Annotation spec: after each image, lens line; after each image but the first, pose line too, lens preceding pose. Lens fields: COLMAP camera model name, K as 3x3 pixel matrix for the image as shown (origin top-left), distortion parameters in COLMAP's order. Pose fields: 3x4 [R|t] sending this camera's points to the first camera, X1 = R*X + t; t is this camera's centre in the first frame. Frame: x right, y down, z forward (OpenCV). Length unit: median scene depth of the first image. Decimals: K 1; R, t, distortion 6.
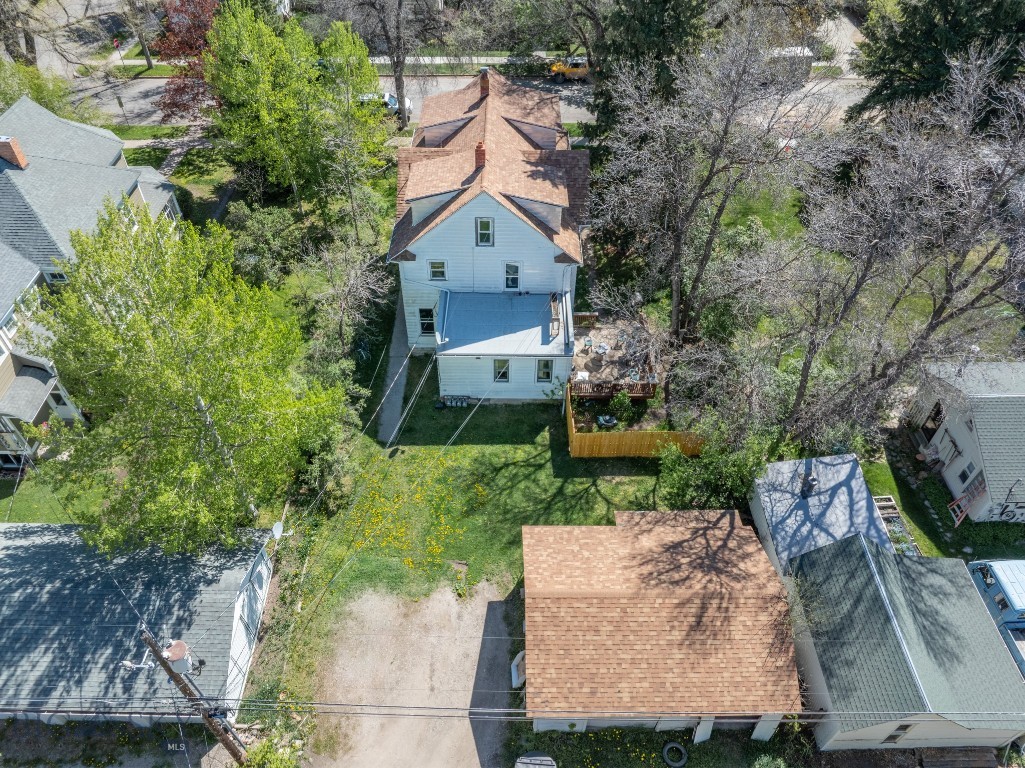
lens RADIAL K [[717.4, 0, 517.1], [0, 717.4, 379.7], [0, 0, 1]] dist [-0.050150, 0.028948]
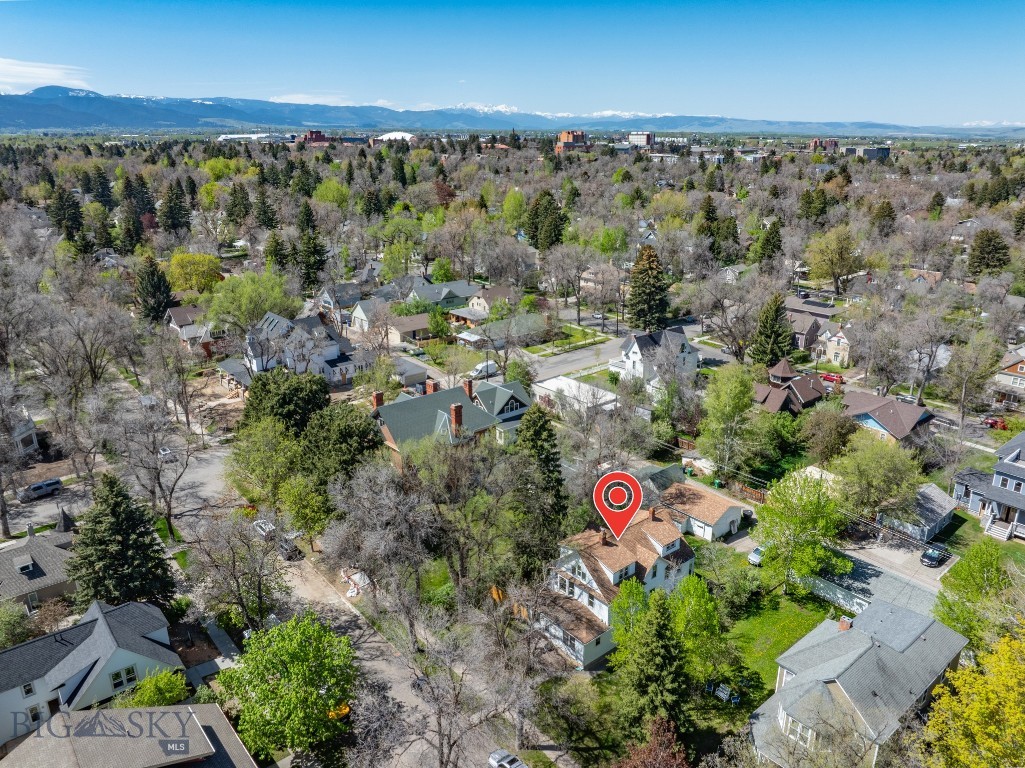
lens RADIAL K [[717.4, 0, 517.1], [0, 717.4, 379.7], [0, 0, 1]] dist [-0.050150, 0.028948]
pose [[-0.639081, -0.254887, 0.725677, -1.358358], [0.534553, 0.531187, 0.657338, -2.325320], [-0.553018, 0.808006, -0.203220, 1.367037]]
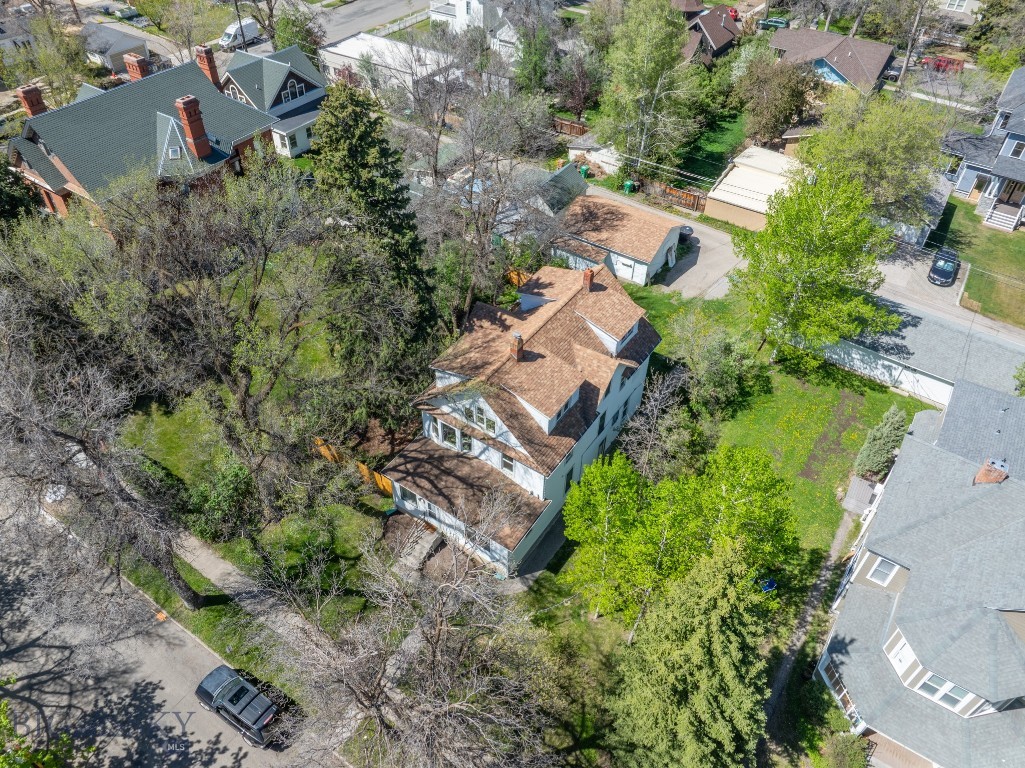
lens RADIAL K [[717.4, 0, 517.1], [0, 717.4, 379.7], [0, 0, 1]] dist [-0.050150, 0.028948]
pose [[-0.827453, -0.408139, 0.385673, -0.519676], [0.370487, 0.119321, 0.921142, -1.532992], [-0.421973, 0.905088, 0.052478, 1.152667]]
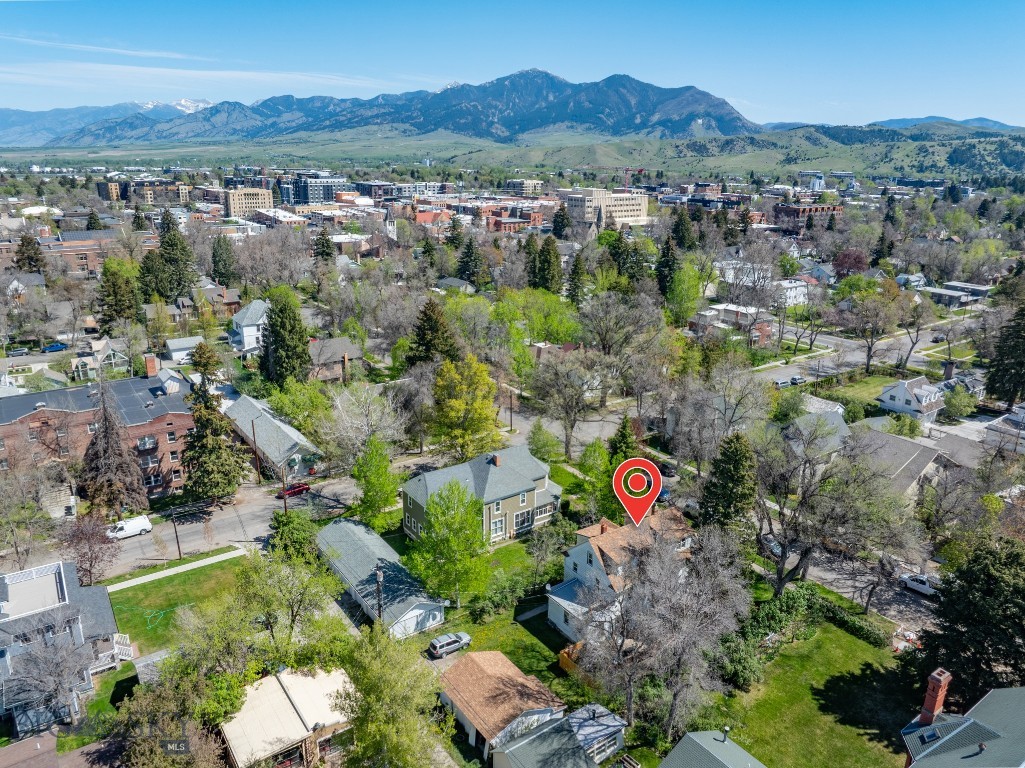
lens RADIAL K [[717.4, 0, 517.1], [0, 717.4, 379.7], [0, 0, 1]] dist [-0.050150, 0.028948]
pose [[0.571395, 0.223521, -0.789649, 1.523156], [-0.574796, 0.795772, -0.190672, -0.094059], [0.585762, 0.562836, 0.583180, -0.801817]]
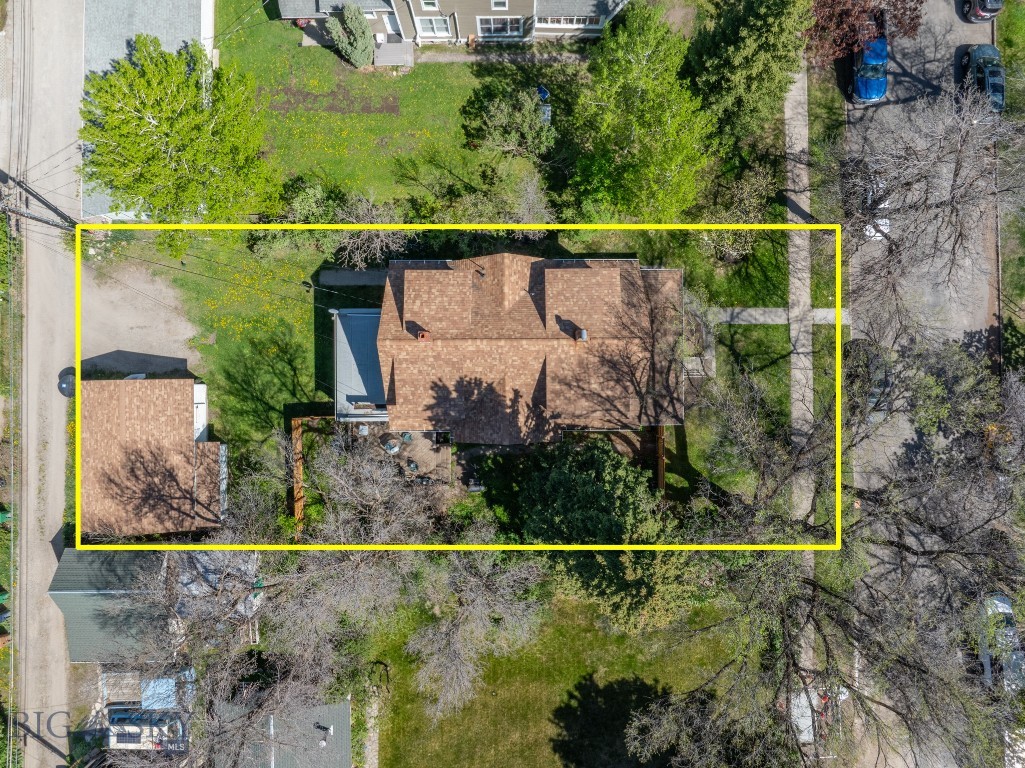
lens RADIAL K [[717.4, 0, 517.1], [0, 717.4, 379.7], [0, 0, 1]] dist [-0.050150, 0.028948]
pose [[0.002750, 0.999781, -0.020746, 0.034882], [-0.706795, 0.016619, 0.707224, -1.153018], [0.707414, 0.012718, 0.706685, 0.351240]]
